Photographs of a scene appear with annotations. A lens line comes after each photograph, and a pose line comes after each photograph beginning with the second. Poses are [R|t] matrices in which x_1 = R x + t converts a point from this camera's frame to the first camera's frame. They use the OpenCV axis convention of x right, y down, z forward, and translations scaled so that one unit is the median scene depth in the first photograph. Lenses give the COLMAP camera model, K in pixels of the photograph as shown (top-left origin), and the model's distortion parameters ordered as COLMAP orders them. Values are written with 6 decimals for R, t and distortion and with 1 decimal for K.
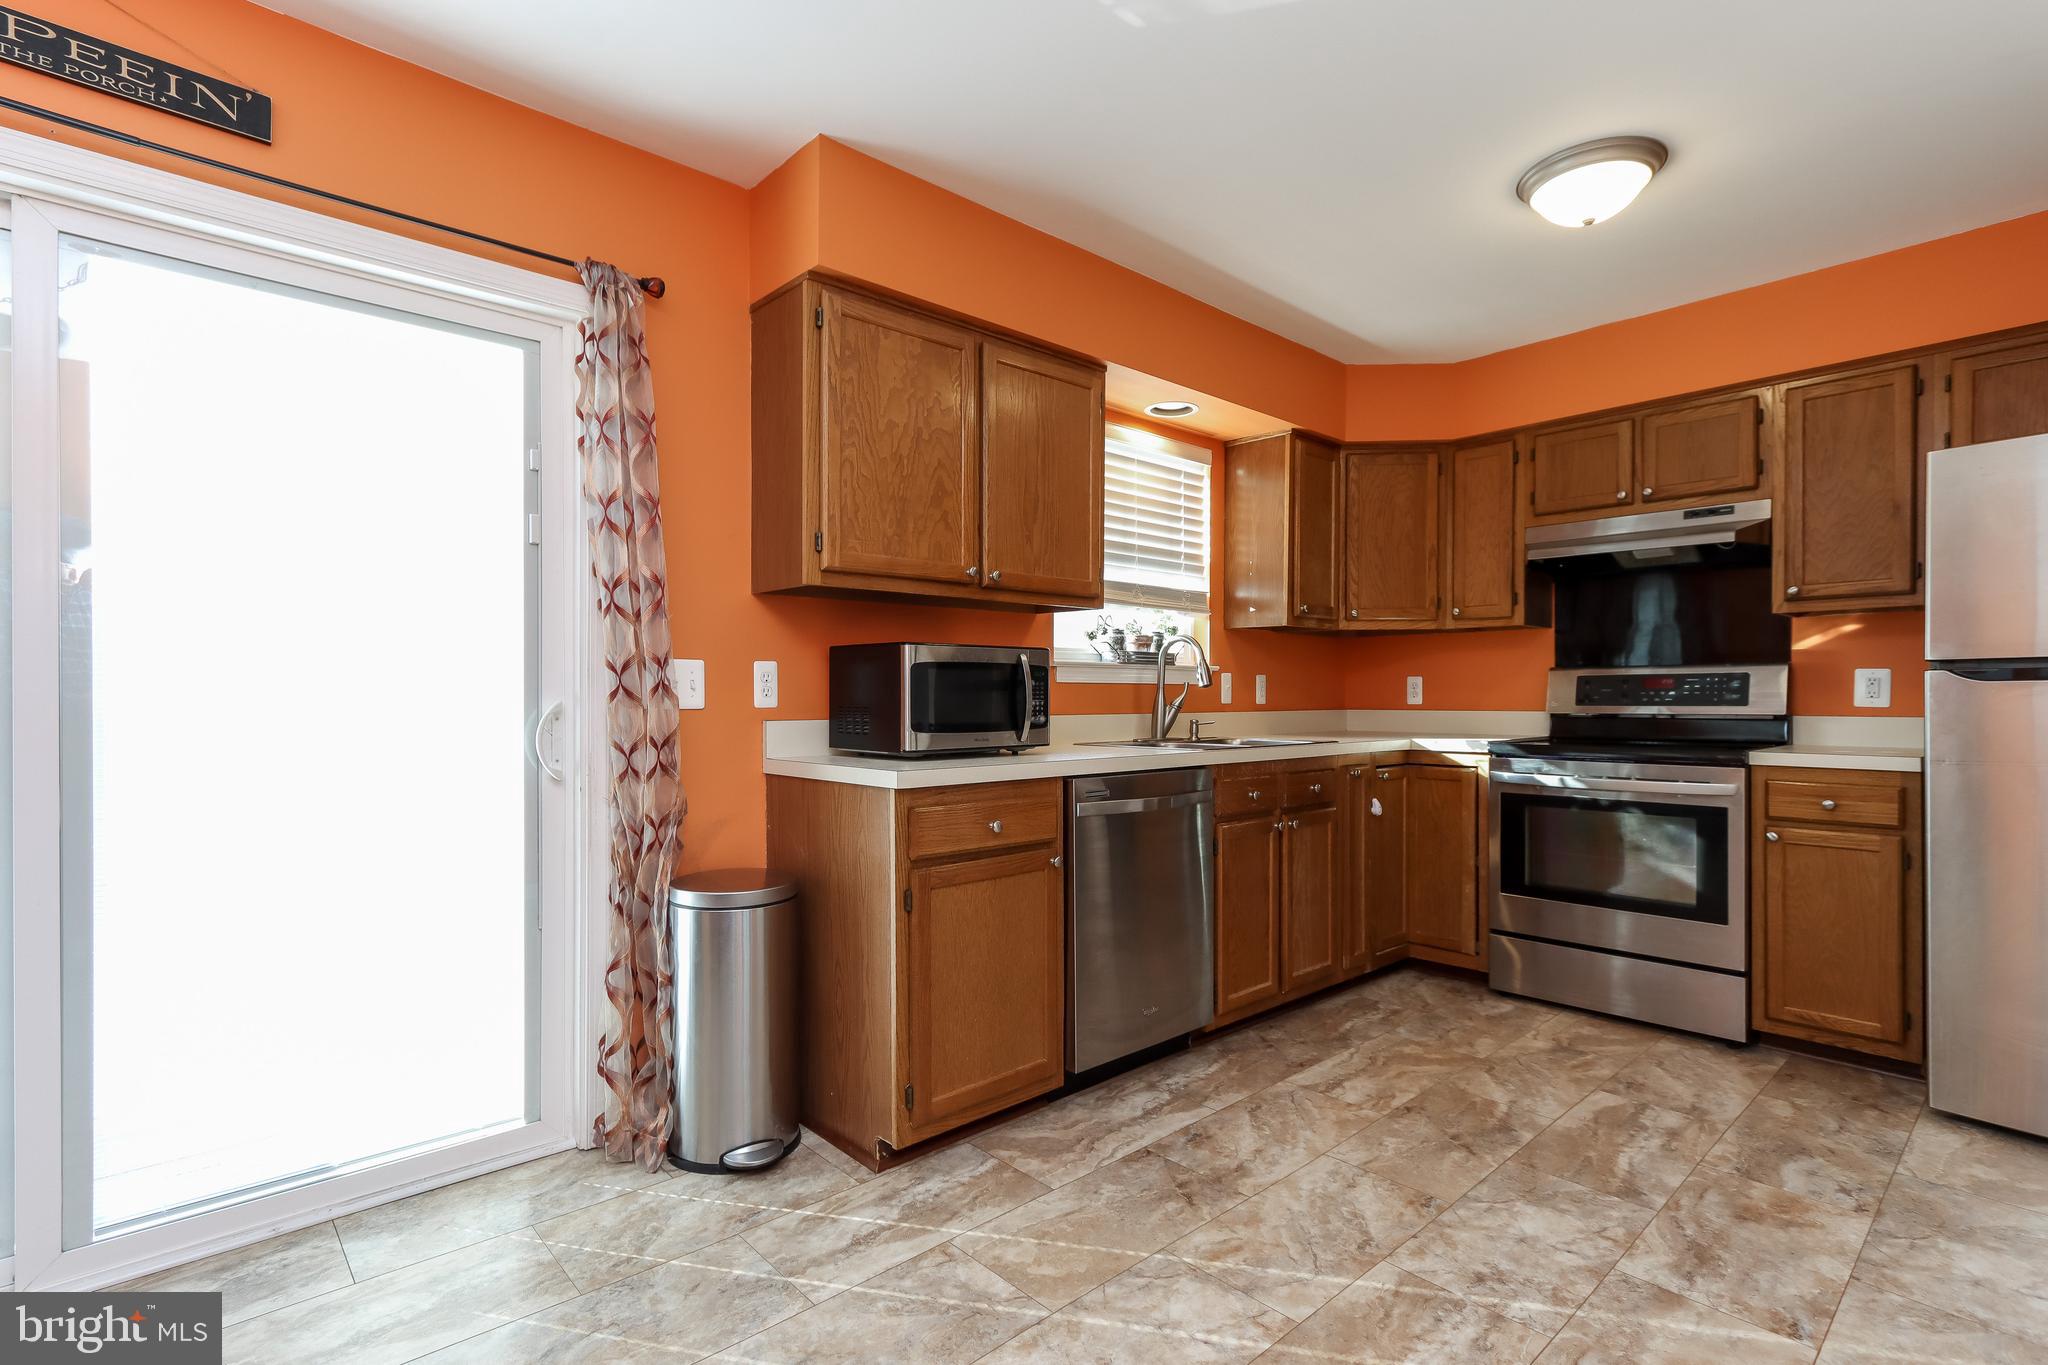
lens RADIAL K [[972.2, 0, 983.5], [0, 972.2, 698.2], [0, 0, 1]] dist [-0.000613, 0.000171]
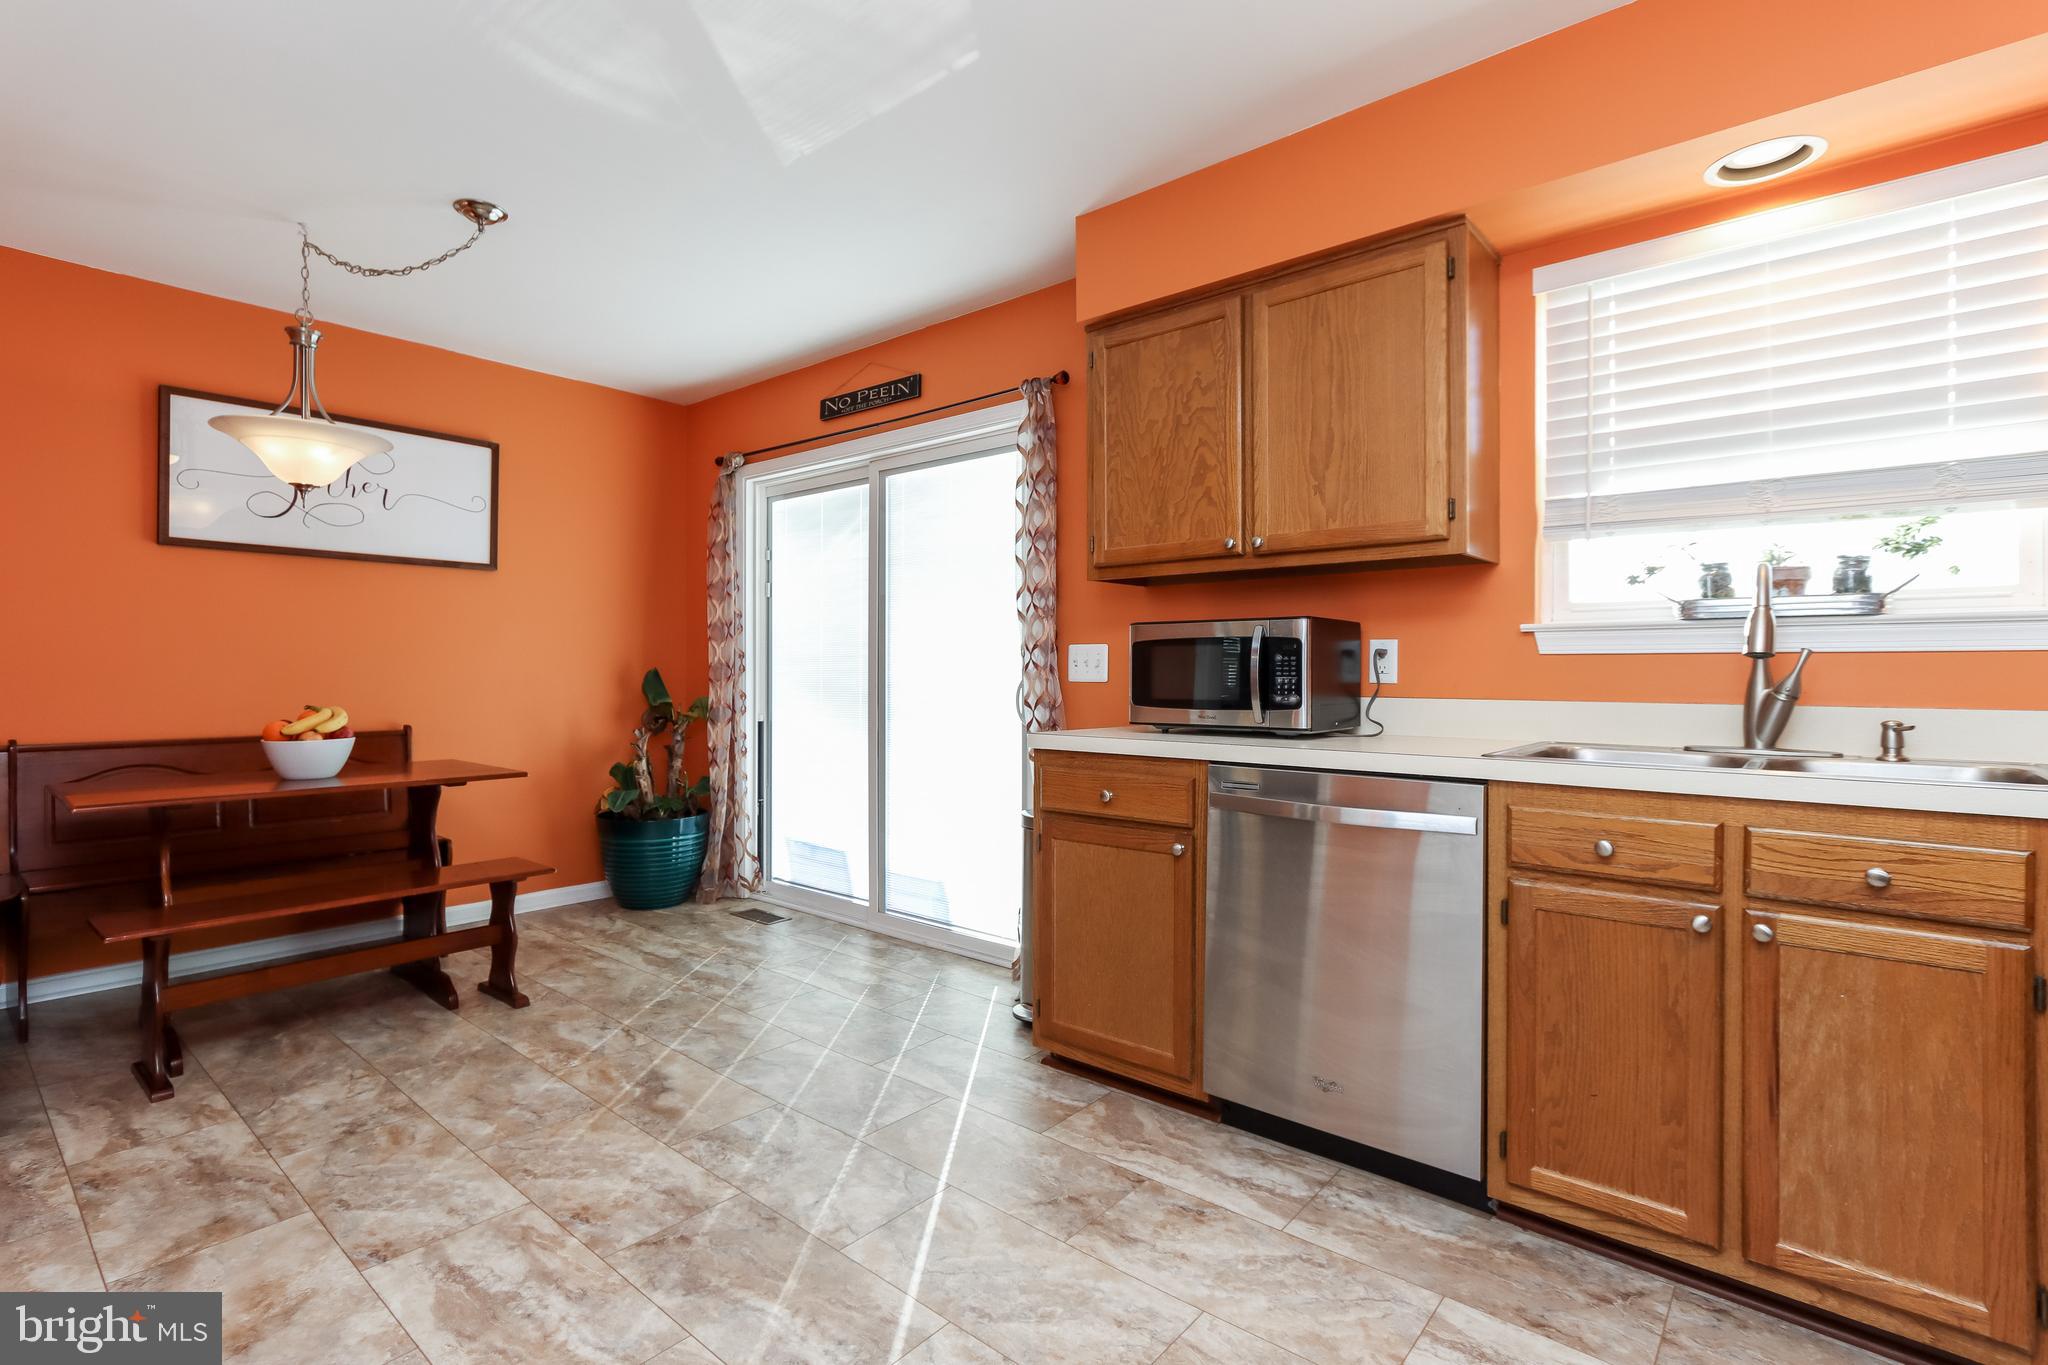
lens RADIAL K [[970.5, 0, 1022.8], [0, 970.5, 665.0], [0, 0, 1]] dist [-0.000938, -0.000270]
pose [[0.139083, -0.005963, -0.990263, 0.962930], [-0.004641, 0.999967, -0.006673, -0.002617], [0.990270, 0.005524, 0.139051, 0.706347]]
